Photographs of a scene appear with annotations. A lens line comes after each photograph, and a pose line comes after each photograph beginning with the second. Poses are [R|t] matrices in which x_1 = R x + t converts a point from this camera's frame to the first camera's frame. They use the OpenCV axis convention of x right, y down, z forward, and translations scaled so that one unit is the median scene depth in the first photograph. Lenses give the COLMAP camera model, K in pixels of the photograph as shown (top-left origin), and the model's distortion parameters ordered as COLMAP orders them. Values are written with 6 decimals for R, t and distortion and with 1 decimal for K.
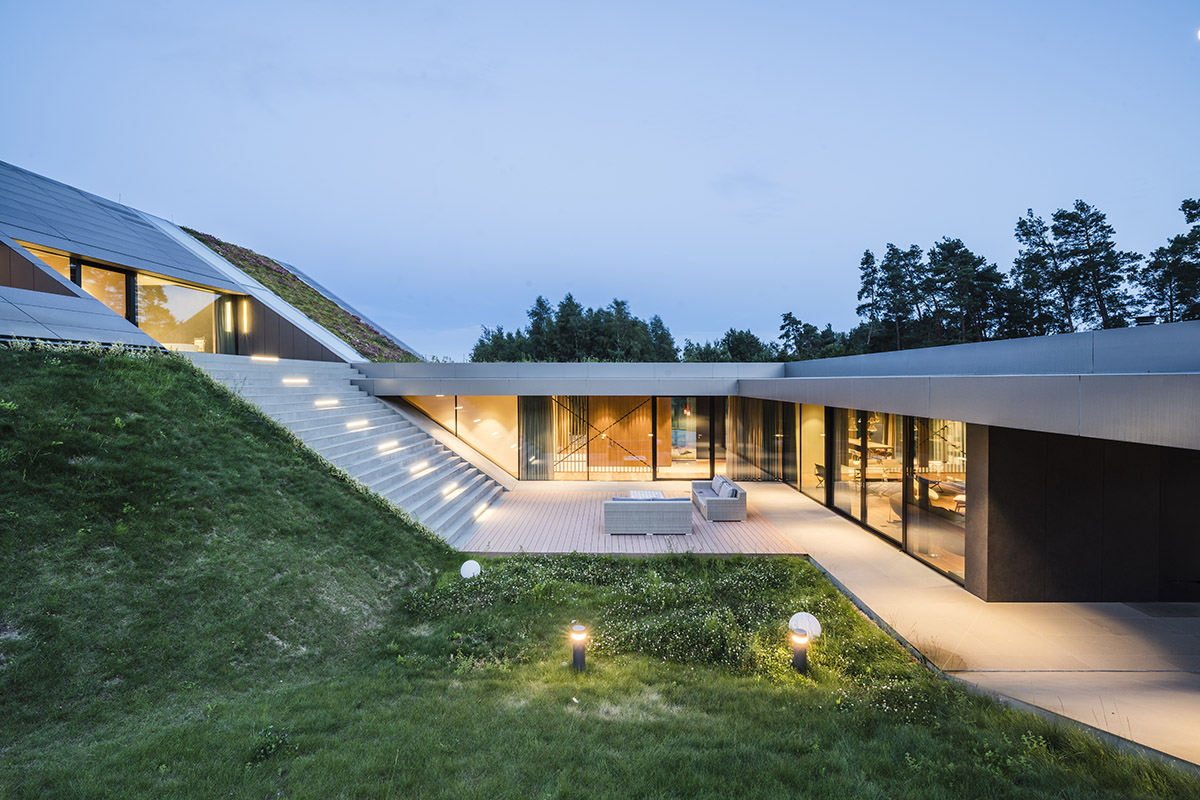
lens RADIAL K [[538.8, 0, 596.5], [0, 538.8, 387.6], [0, 0, 1]] dist [-0.011880, -0.000613]
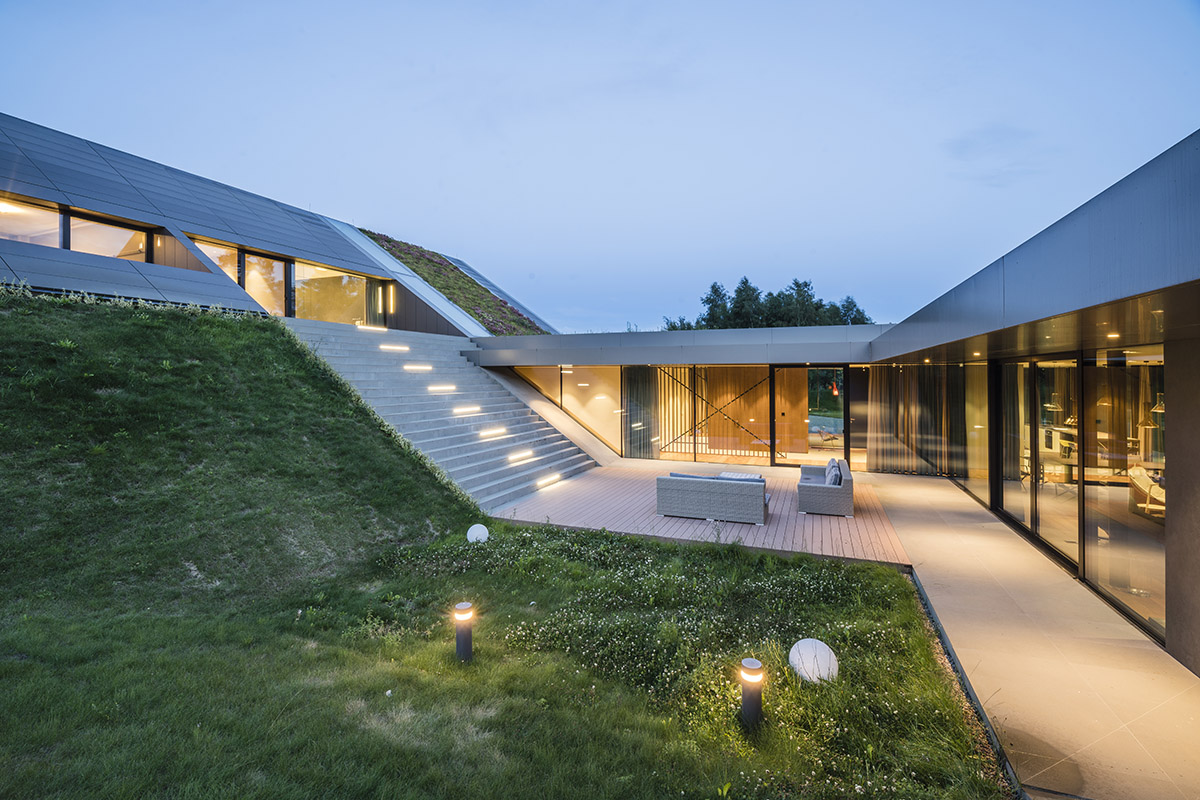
lens RADIAL K [[530.1, 0, 601.4], [0, 530.1, 374.8], [0, 0, 1]] dist [-0.011088, -0.000309]
pose [[0.935085, -0.001989, -0.354419, 0.155100], [-0.003232, 0.999895, -0.014140, 0.042323], [0.354410, 0.014367, 0.934980, 0.121668]]
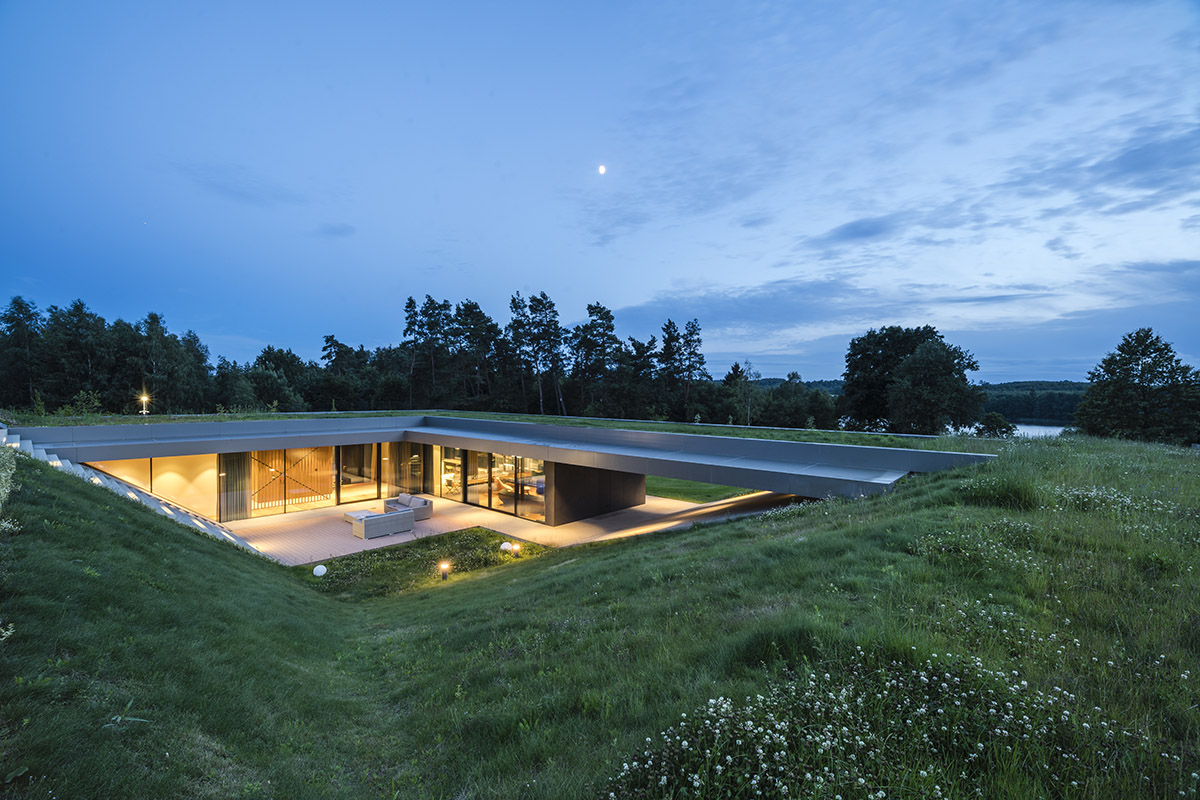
lens RADIAL K [[517.1, 0, 600.0], [0, 517.1, 400.0], [0, 0, 1]] dist [-0.000580, -0.000100]
pose [[0.642616, 0.000166, 0.766188, -0.487705], [-0.004765, 0.999982, 0.003780, -0.105957], [-0.766173, -0.006080, 0.642605, -0.365988]]
